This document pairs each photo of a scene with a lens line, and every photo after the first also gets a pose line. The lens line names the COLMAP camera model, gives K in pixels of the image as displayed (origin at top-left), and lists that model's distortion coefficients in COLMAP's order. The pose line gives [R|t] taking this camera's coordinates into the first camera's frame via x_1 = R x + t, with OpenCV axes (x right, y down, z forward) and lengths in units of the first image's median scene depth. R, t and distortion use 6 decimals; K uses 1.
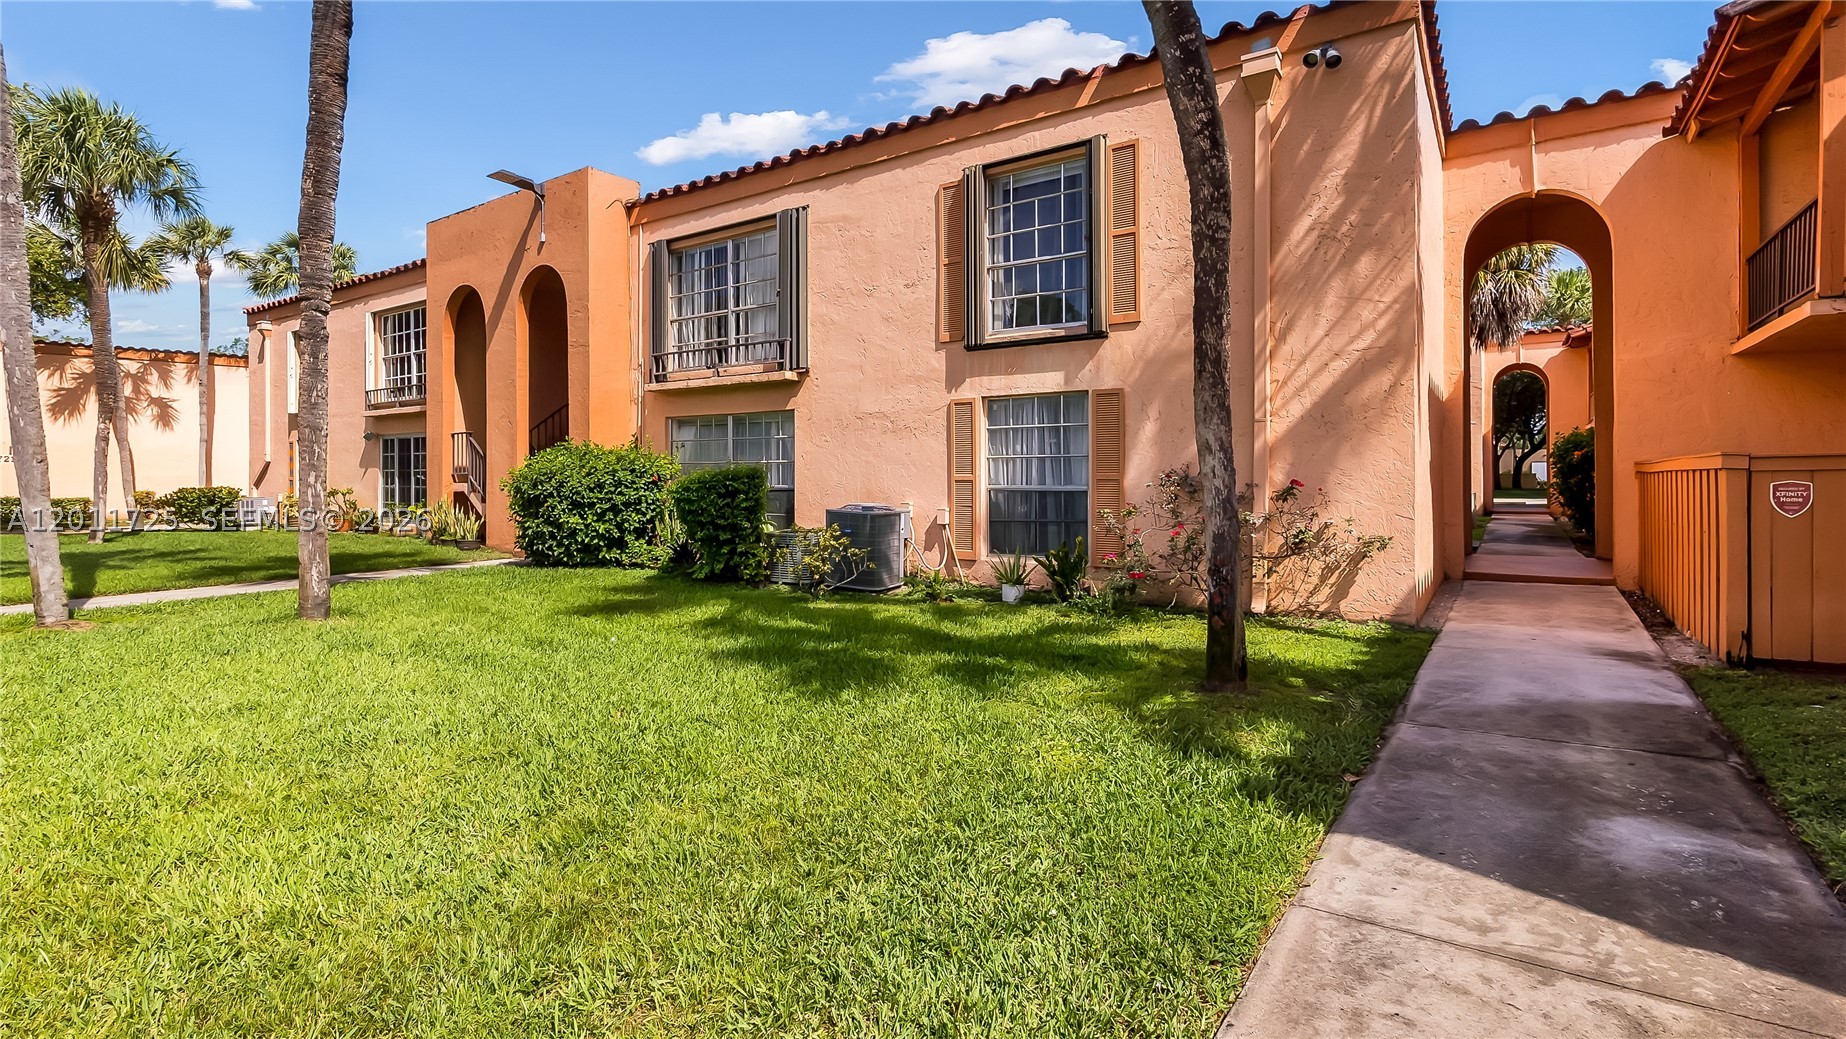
lens RADIAL K [[844.7, 0, 950.8], [0, 844.7, 478.6], [0, 0, 1]] dist [-0.003931, -0.000276]
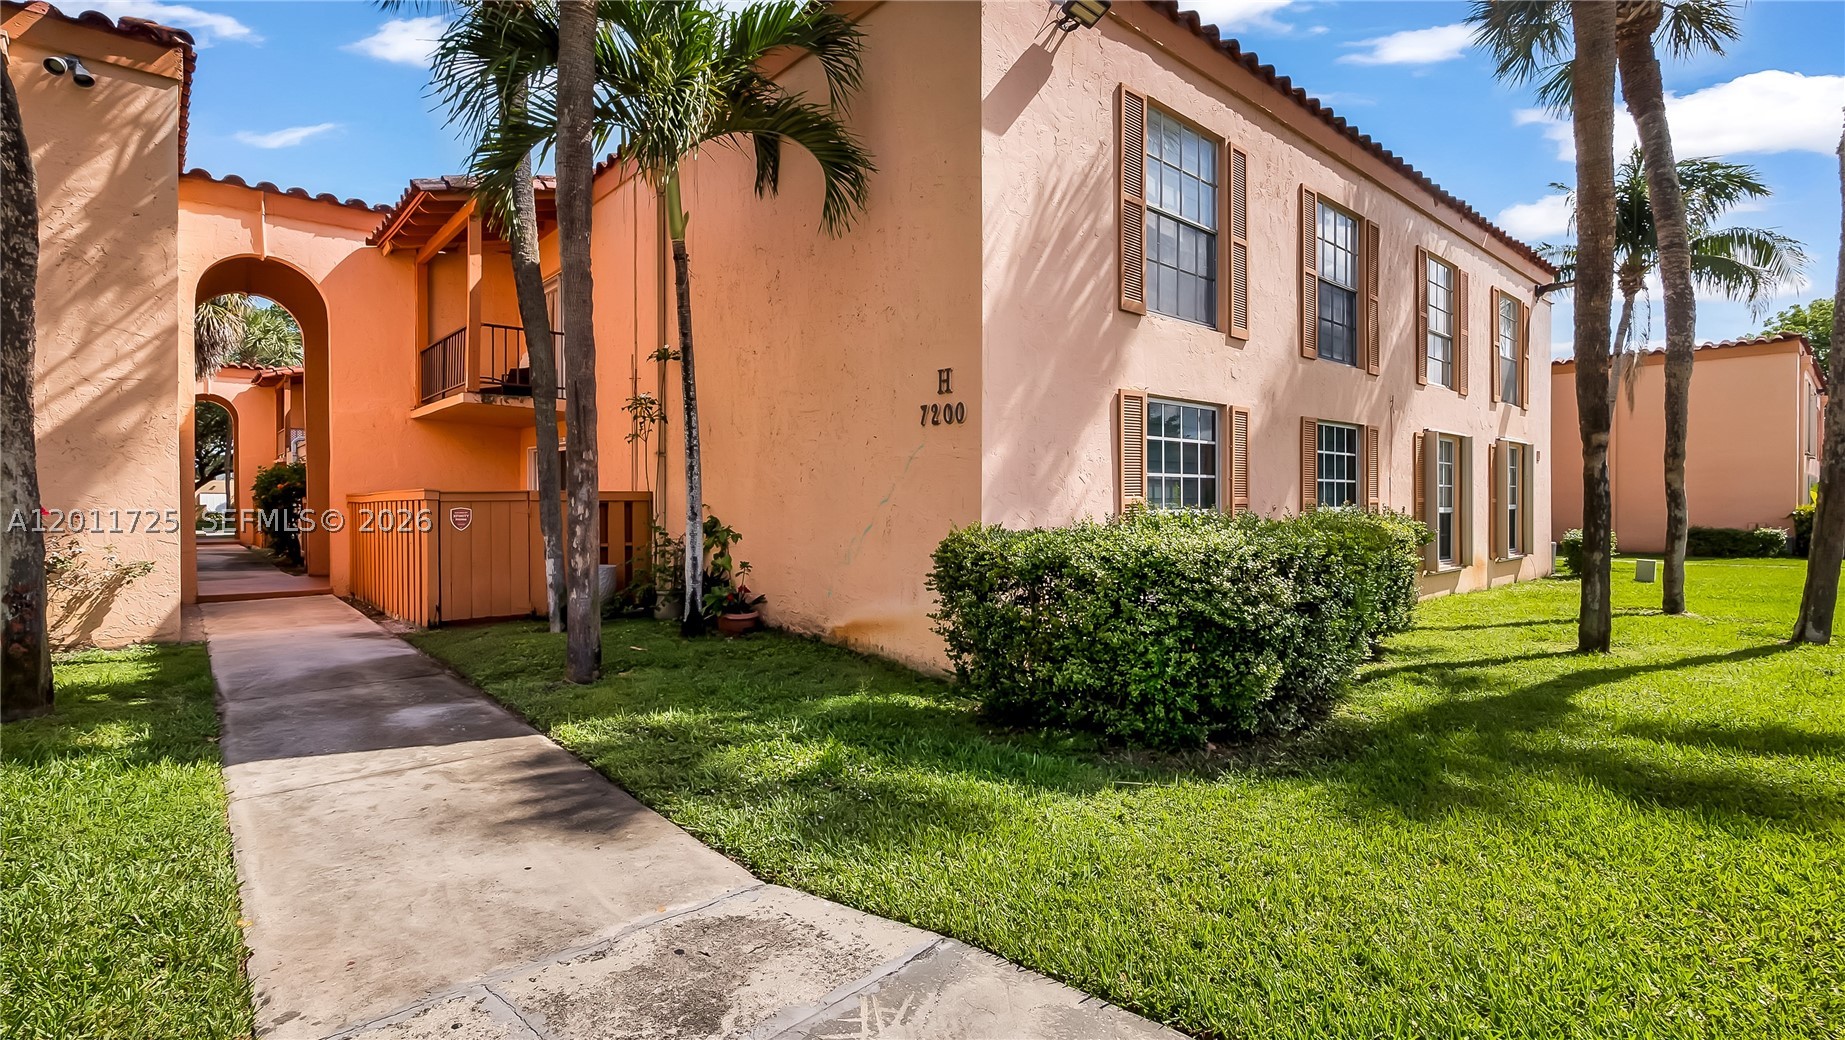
lens RADIAL K [[876.5, 0, 923.7], [0, 876.5, 515.4], [0, 0, 1]] dist [0.001029, -0.000199]
pose [[0.250163, -0.005962, 0.968185, -0.291395], [0.001725, 0.999982, 0.005712, 0.006659], [-0.968202, 0.000241, 0.250169, -0.199687]]
